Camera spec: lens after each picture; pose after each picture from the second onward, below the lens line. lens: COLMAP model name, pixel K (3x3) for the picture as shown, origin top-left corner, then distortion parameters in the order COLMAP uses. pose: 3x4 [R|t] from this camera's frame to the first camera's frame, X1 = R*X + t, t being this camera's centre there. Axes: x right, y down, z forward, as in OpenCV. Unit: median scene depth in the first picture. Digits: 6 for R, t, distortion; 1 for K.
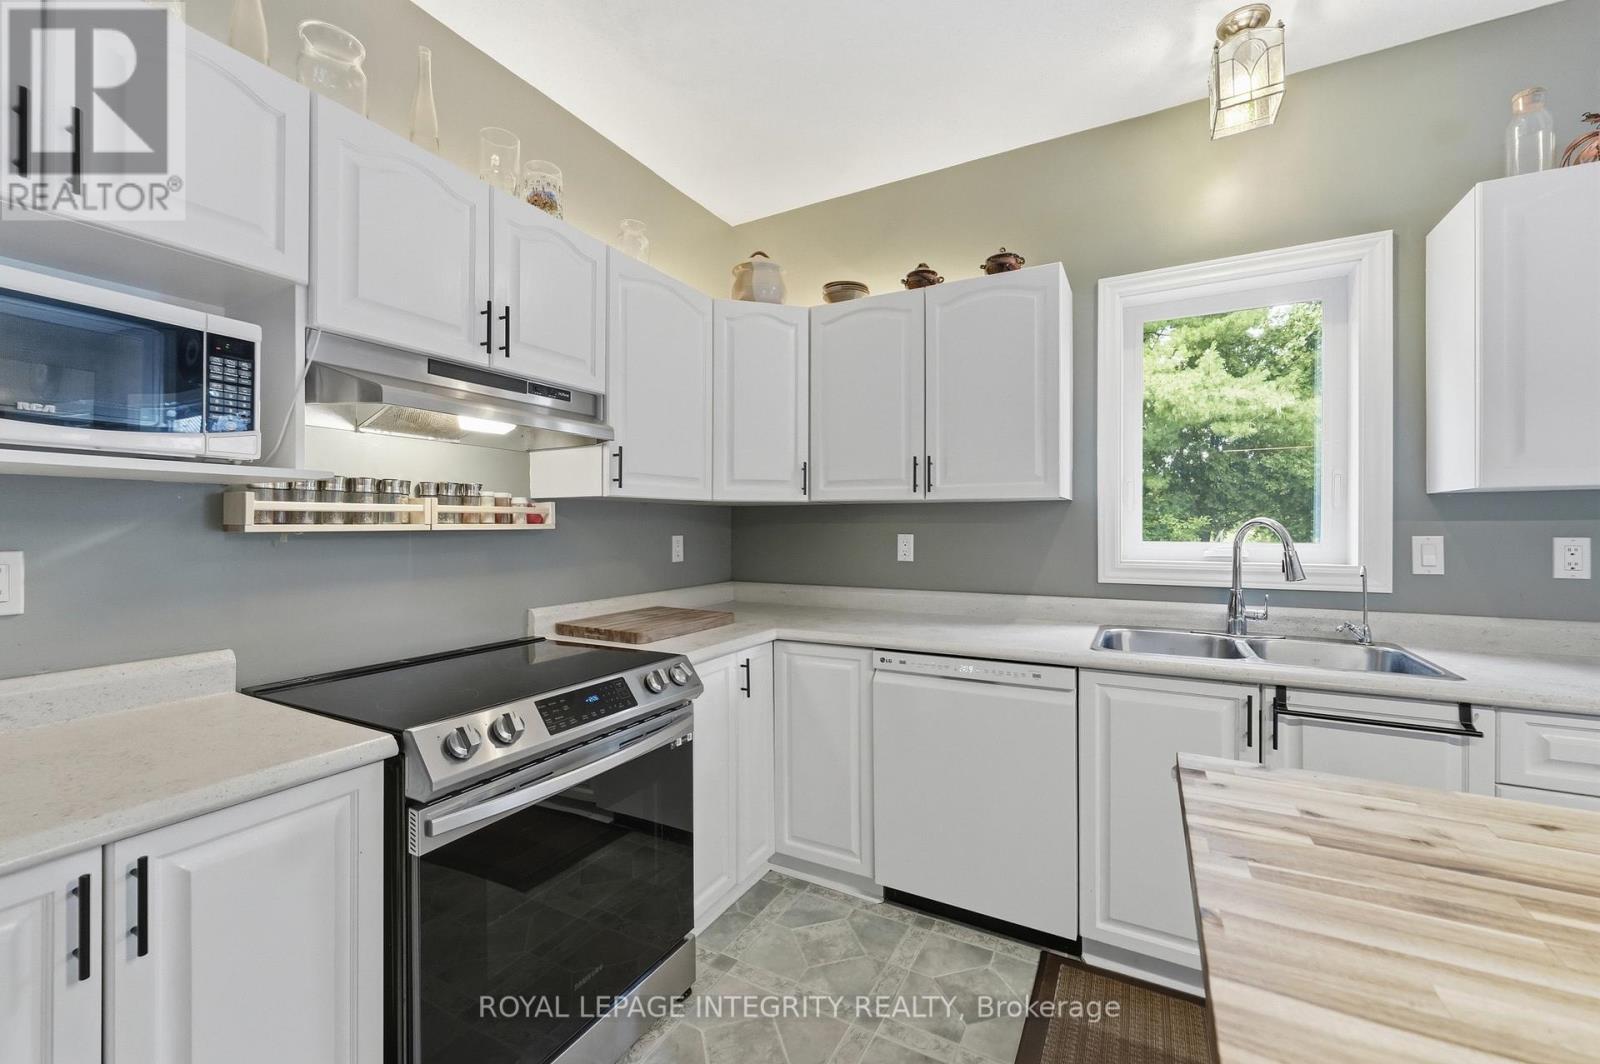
lens RADIAL K [[656.1, 0, 787.2], [0, 656.1, 526.9], [0, 0, 1]] dist [0.000311, 0.000352]
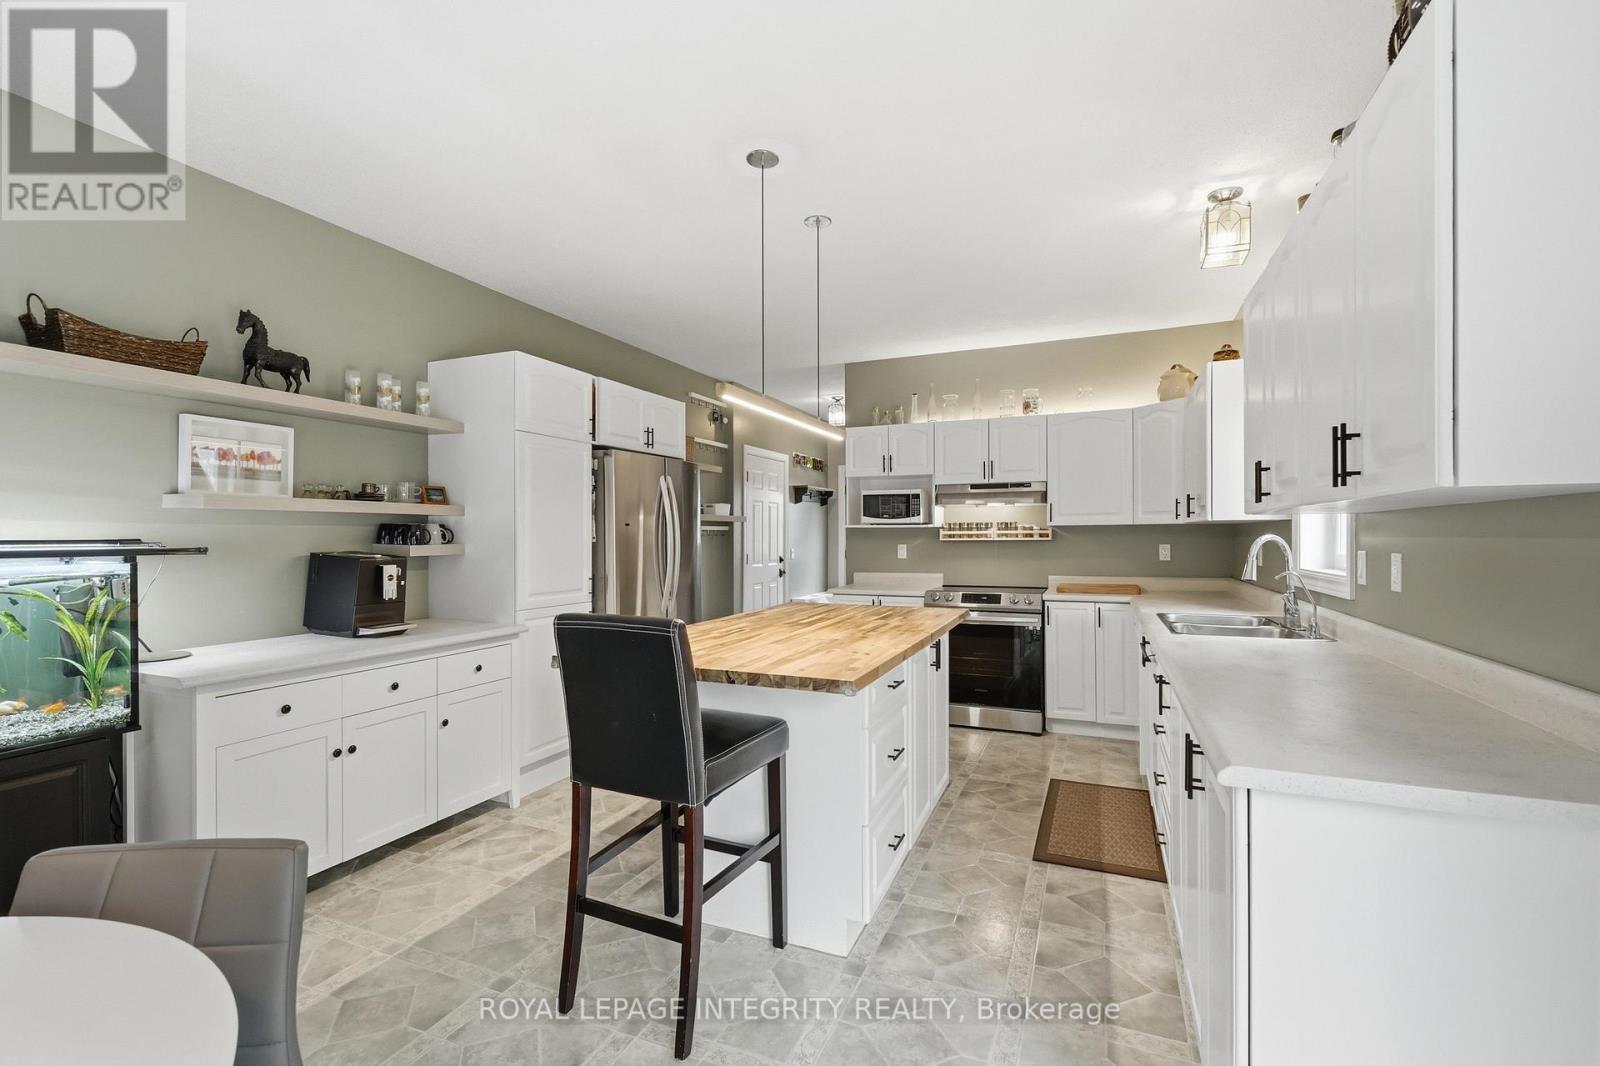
lens RADIAL K [[670.5, 0, 805.6], [0, 670.5, 536.7], [0, 0, 1]] dist [0.004360, -0.000039]
pose [[0.104171, 0.000880, -0.994559, 2.348589], [0.000575, 0.999999, 0.000945, -0.013631], [0.994559, -0.000670, 0.104170, -0.095709]]
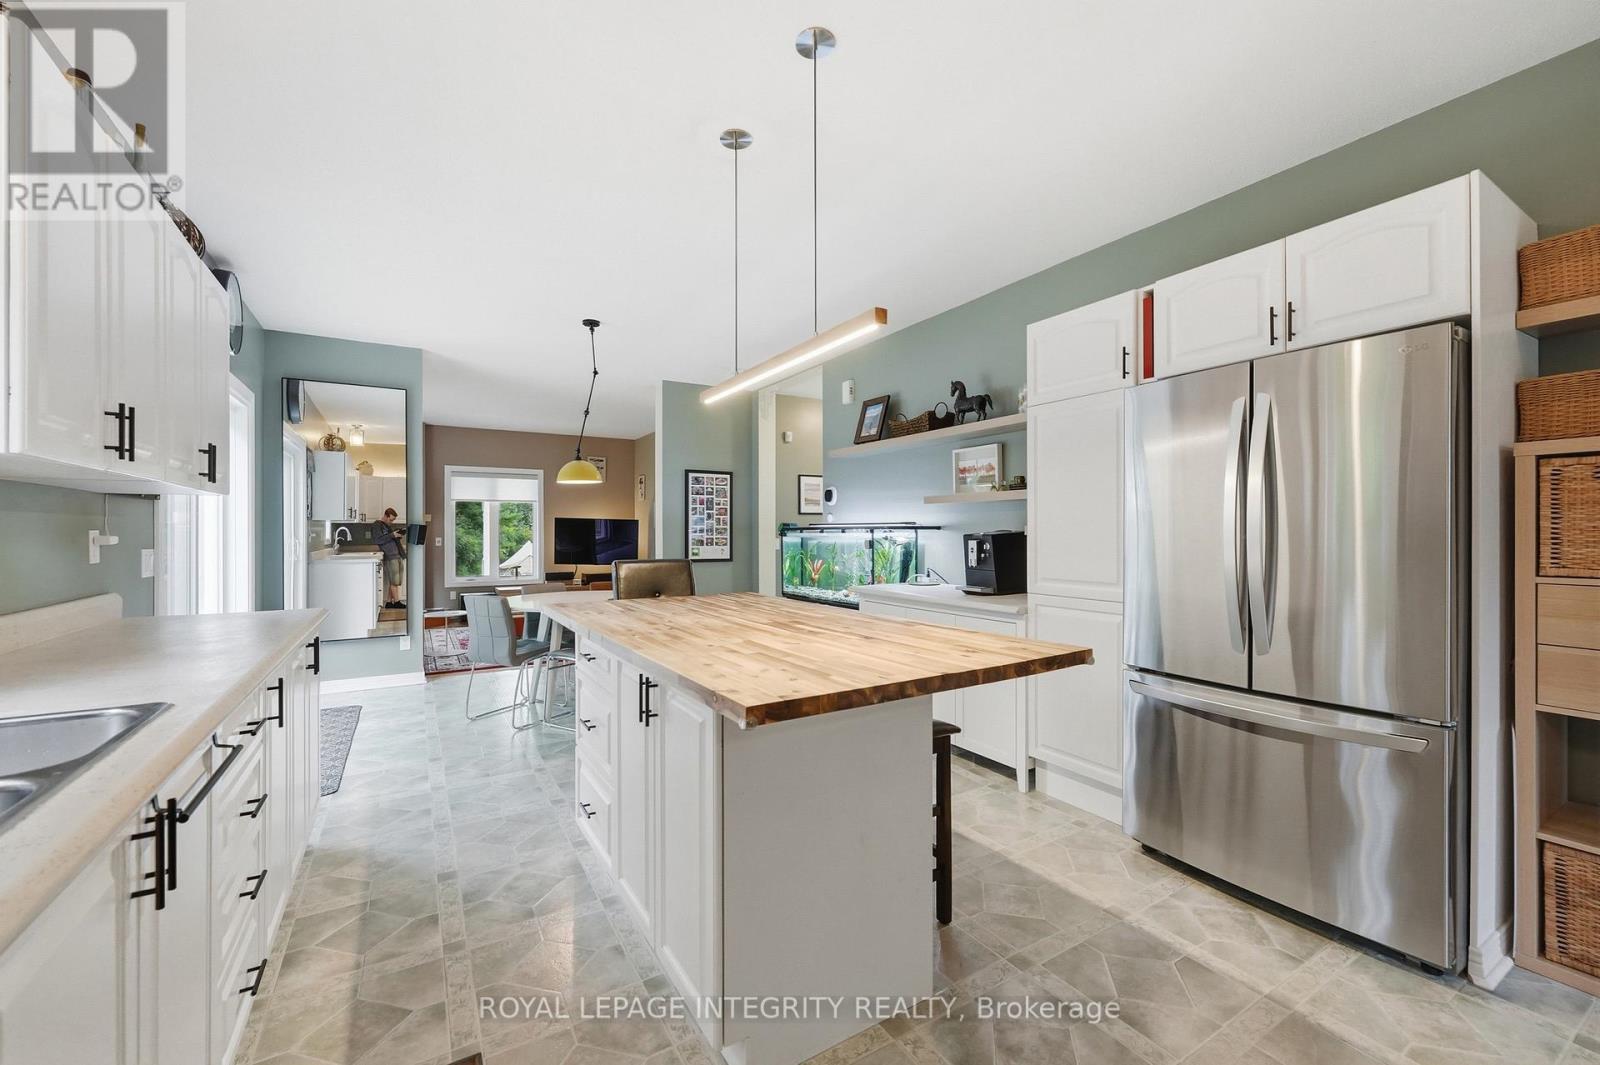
lens RADIAL K [[656.1, 0, 816.8], [0, 656.1, 530.2], [0, 0, 1]] dist [0.000311, 0.000352]
pose [[-0.877433, 0.004545, 0.479678, -0.018357], [0.004969, 0.999988, -0.000385, 0.023604], [-0.479674, 0.002045, -0.877444, 1.175166]]
